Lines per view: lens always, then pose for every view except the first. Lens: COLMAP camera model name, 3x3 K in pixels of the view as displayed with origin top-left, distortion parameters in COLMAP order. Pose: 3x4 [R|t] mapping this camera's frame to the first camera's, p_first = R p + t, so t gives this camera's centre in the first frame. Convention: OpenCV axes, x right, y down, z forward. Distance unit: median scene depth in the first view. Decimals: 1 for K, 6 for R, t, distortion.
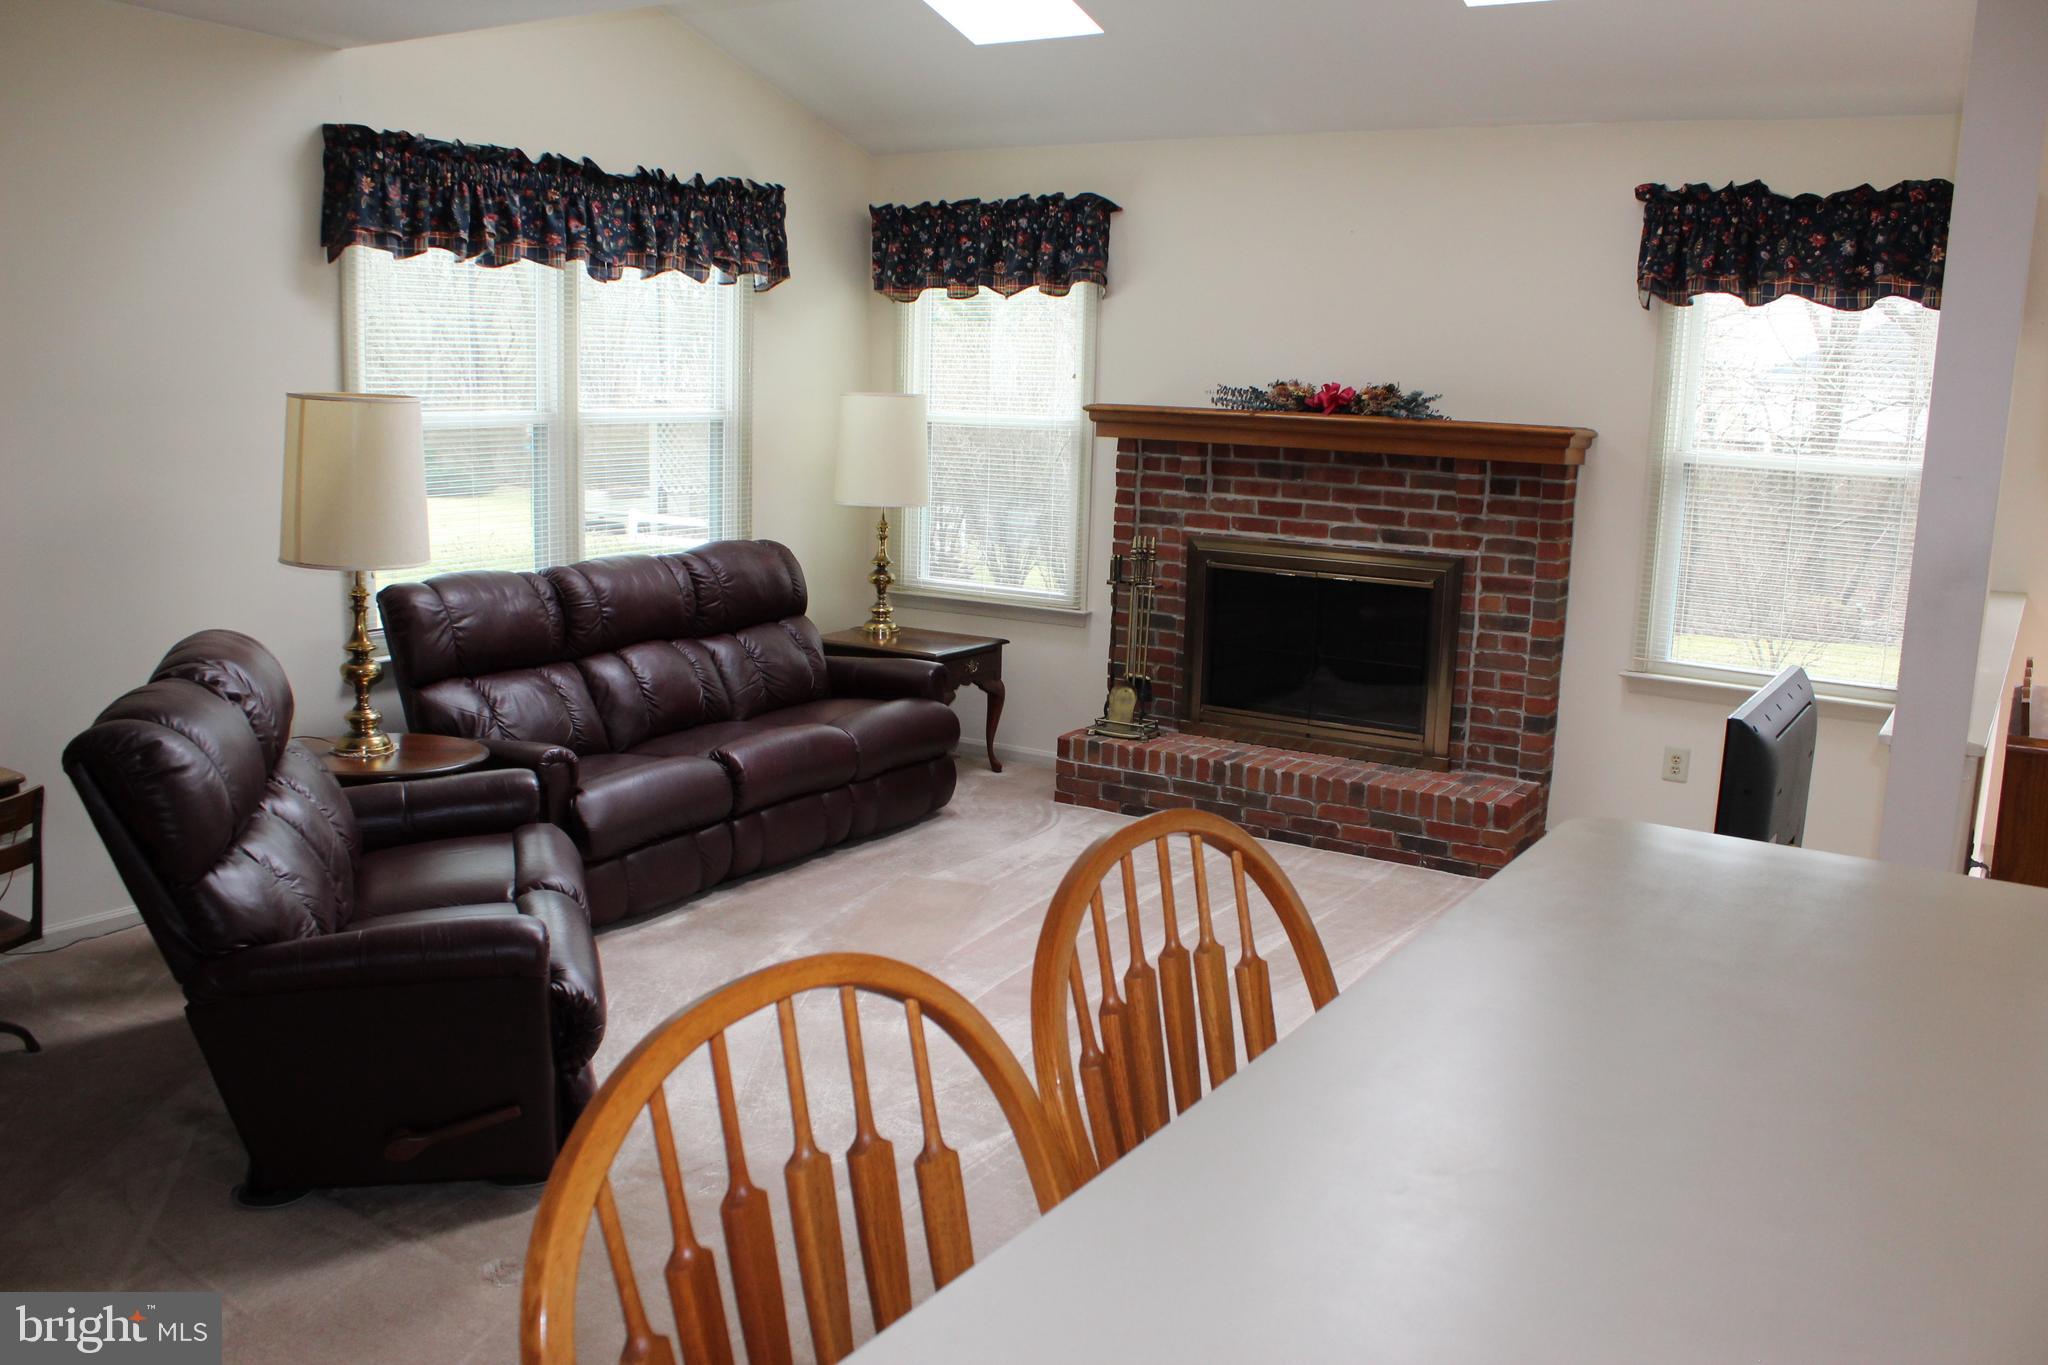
lens RADIAL K [[1707.0, 0, 996.8], [0, 1707.0, 683.2], [0, 0, 1]] dist [-0.166856, 0.142361]
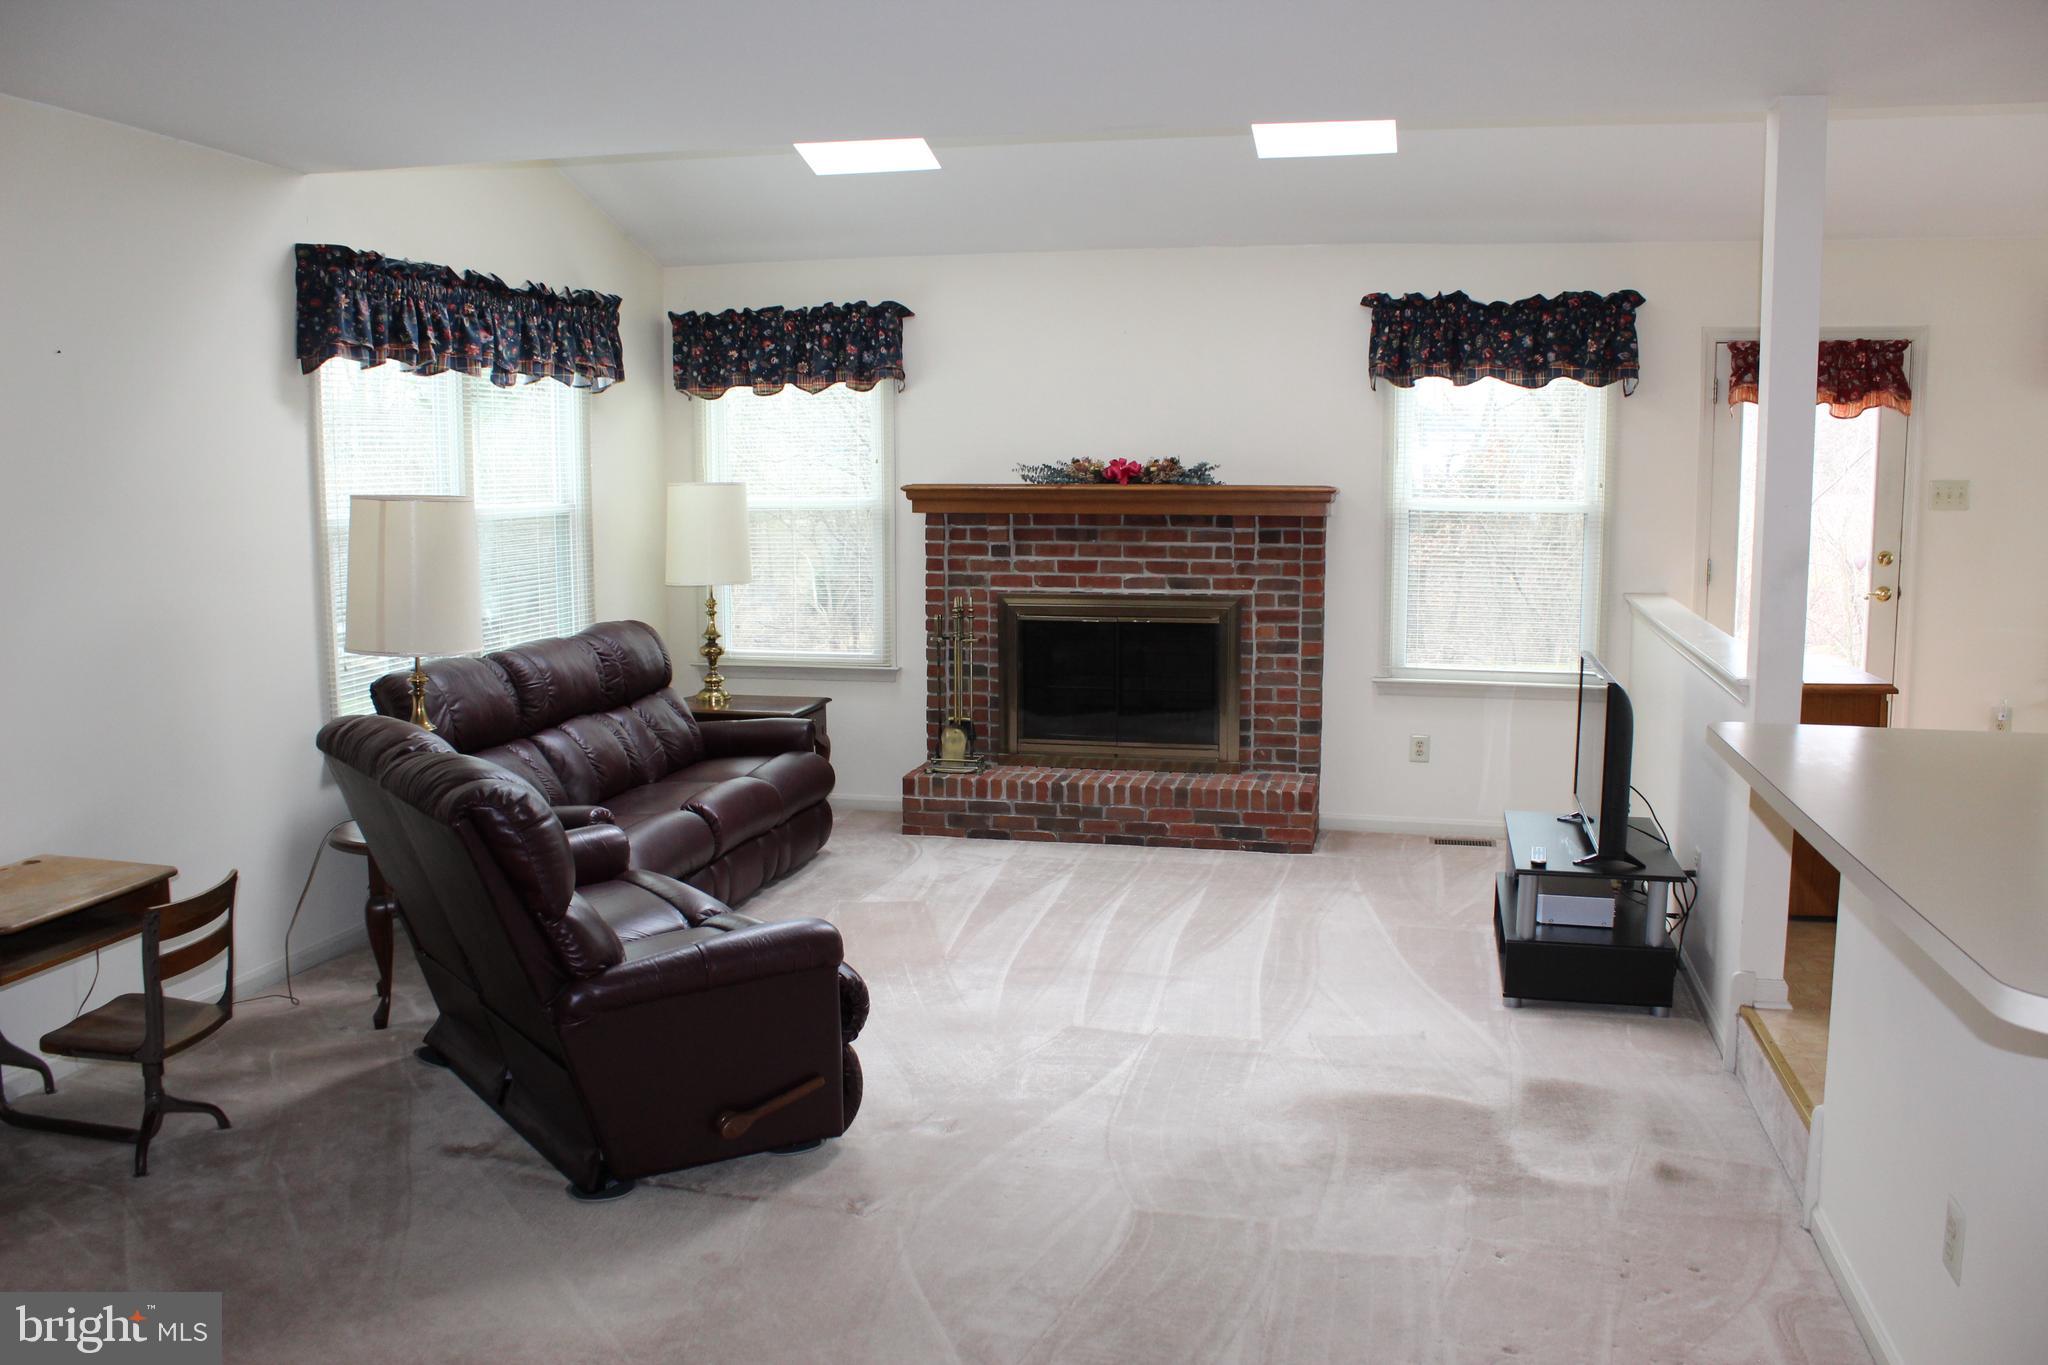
lens RADIAL K [[1707.0, 0, 996.5], [0, 1707.0, 683.2], [0, 0, 1]] dist [-0.166856, 0.142361]
pose [[0.945190, -0.072763, 0.318312, -0.302010], [0.087614, 0.995622, -0.032569, 0.013405], [-0.314548, 0.058672, 0.947427, -0.113997]]
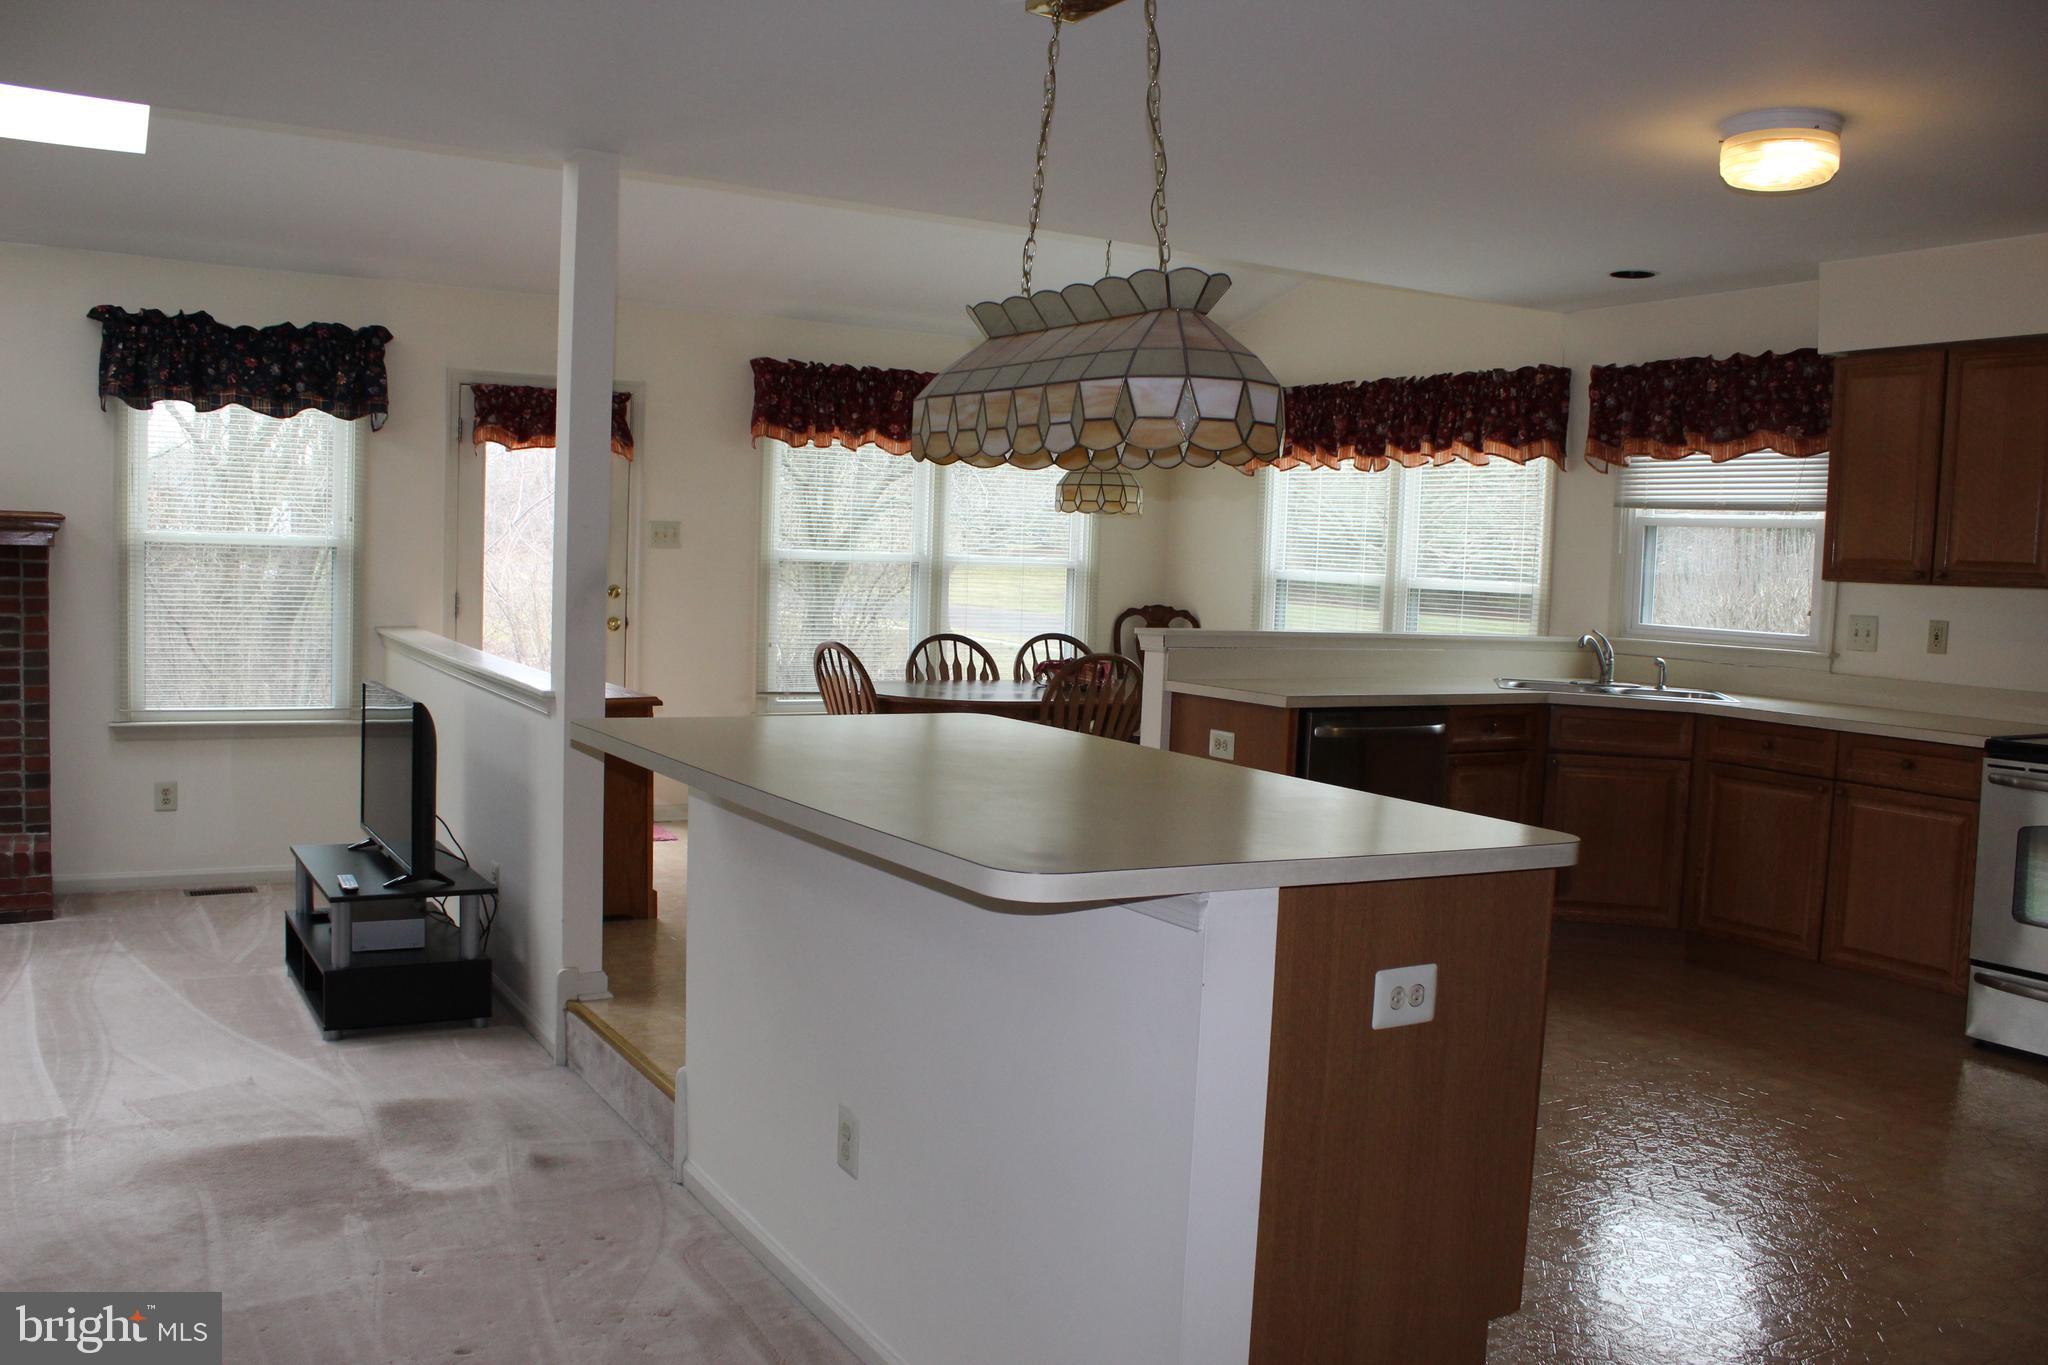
lens RADIAL K [[1707.0, 0, 1018.2], [0, 1707.0, 690.1], [0, 0, 1]] dist [-0.166856, 0.142361]
pose [[0.439749, -0.084888, 0.894100, -0.367345], [0.137070, 0.990204, 0.026597, 0.026306], [-0.887599, 0.110858, 0.447077, -0.064374]]
